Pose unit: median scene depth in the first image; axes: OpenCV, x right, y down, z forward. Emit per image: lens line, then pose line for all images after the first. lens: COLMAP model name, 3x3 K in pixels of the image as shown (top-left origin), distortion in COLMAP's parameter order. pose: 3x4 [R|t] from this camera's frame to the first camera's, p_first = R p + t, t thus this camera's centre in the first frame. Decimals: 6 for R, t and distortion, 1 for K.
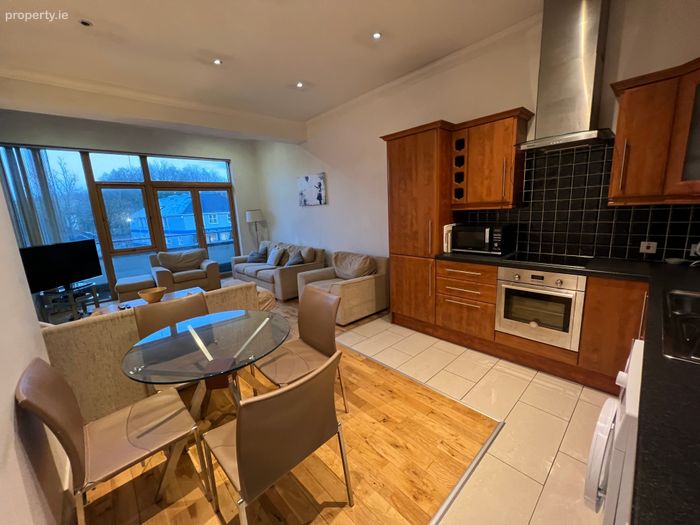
lens RADIAL K [[280.6, 0, 347.8], [0, 280.6, 261.2], [0, 0, 1]] dist [-0.000212, 0.000018]
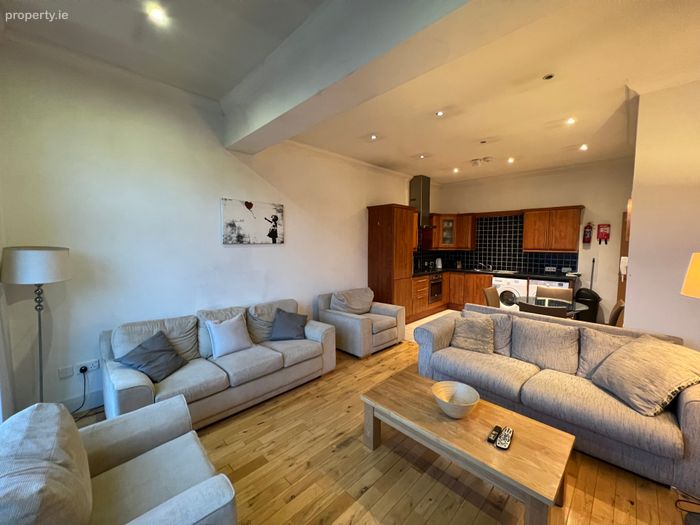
lens RADIAL K [[280.6, 0, 347.8], [0, 280.6, 261.2], [0, 0, 1]] dist [-0.000212, 0.000018]
pose [[-0.033724, -0.016751, 0.999291, -1.267076], [0.188573, 0.981794, 0.022822, -0.196477], [-0.981480, 0.189209, -0.029951, 1.221136]]
